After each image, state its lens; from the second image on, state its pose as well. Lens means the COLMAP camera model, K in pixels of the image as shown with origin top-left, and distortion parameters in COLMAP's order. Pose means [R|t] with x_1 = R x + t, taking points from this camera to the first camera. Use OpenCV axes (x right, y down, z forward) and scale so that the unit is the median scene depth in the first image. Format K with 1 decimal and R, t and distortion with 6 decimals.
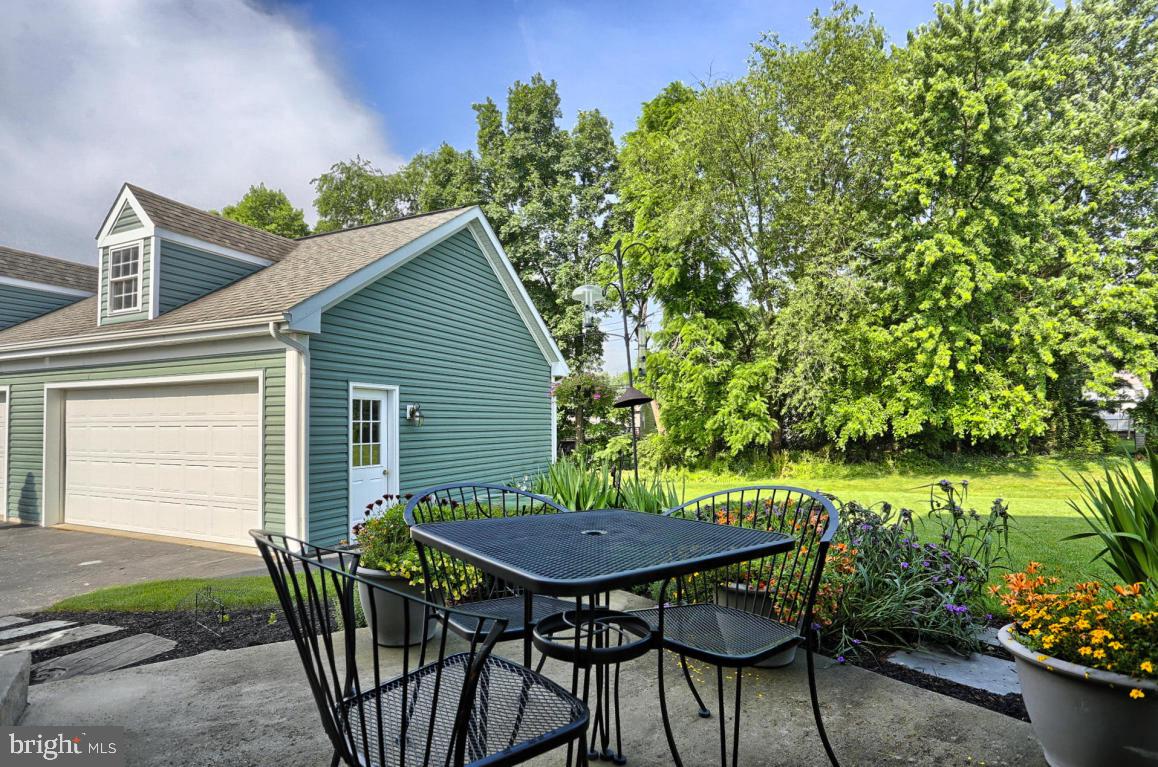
lens RADIAL K [[579.5, 0, 595.2], [0, 579.5, 408.2], [0, 0, 1]] dist [-0.028221, 0.001835]
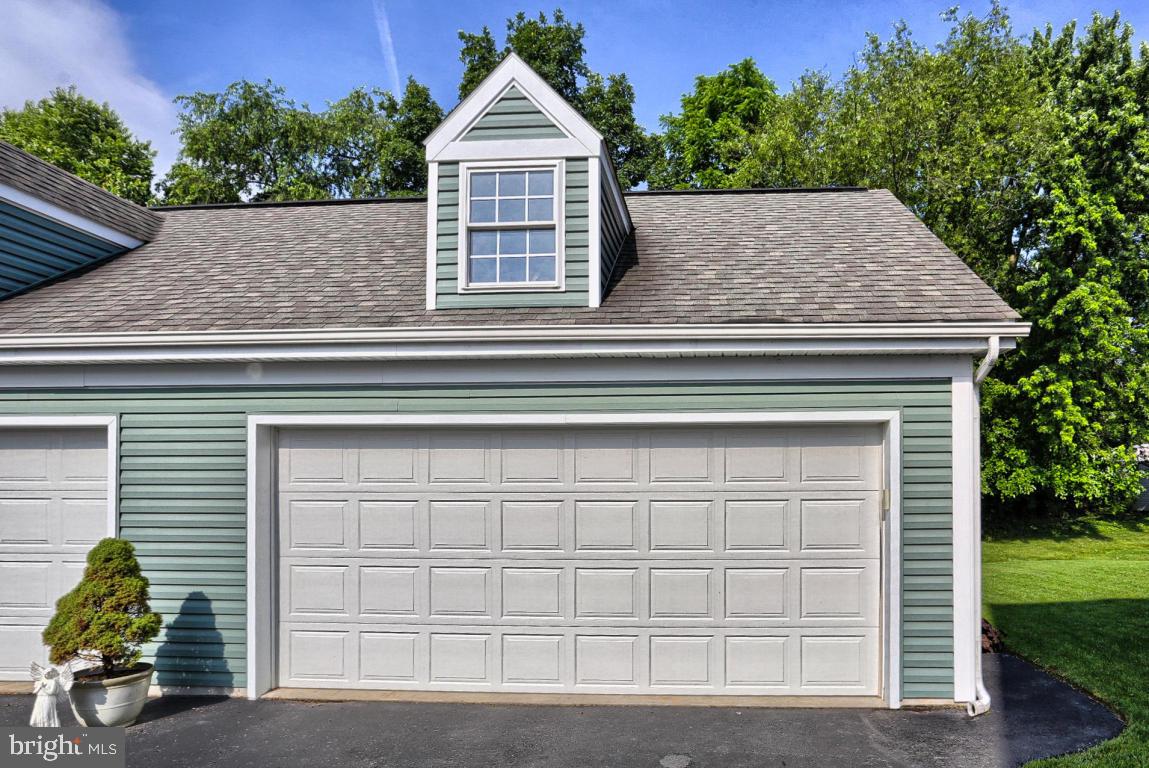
lens RADIAL K [[709.7, 0, 576.0], [0, 709.7, 467.1], [0, 0, 1]] dist [-0.016294, 0.000539]
pose [[0.941180, 0.007597, 0.337820, -0.577206], [-0.011120, 0.999902, 0.008495, -0.003503], [-0.337723, -0.011752, 0.941172, 0.198520]]
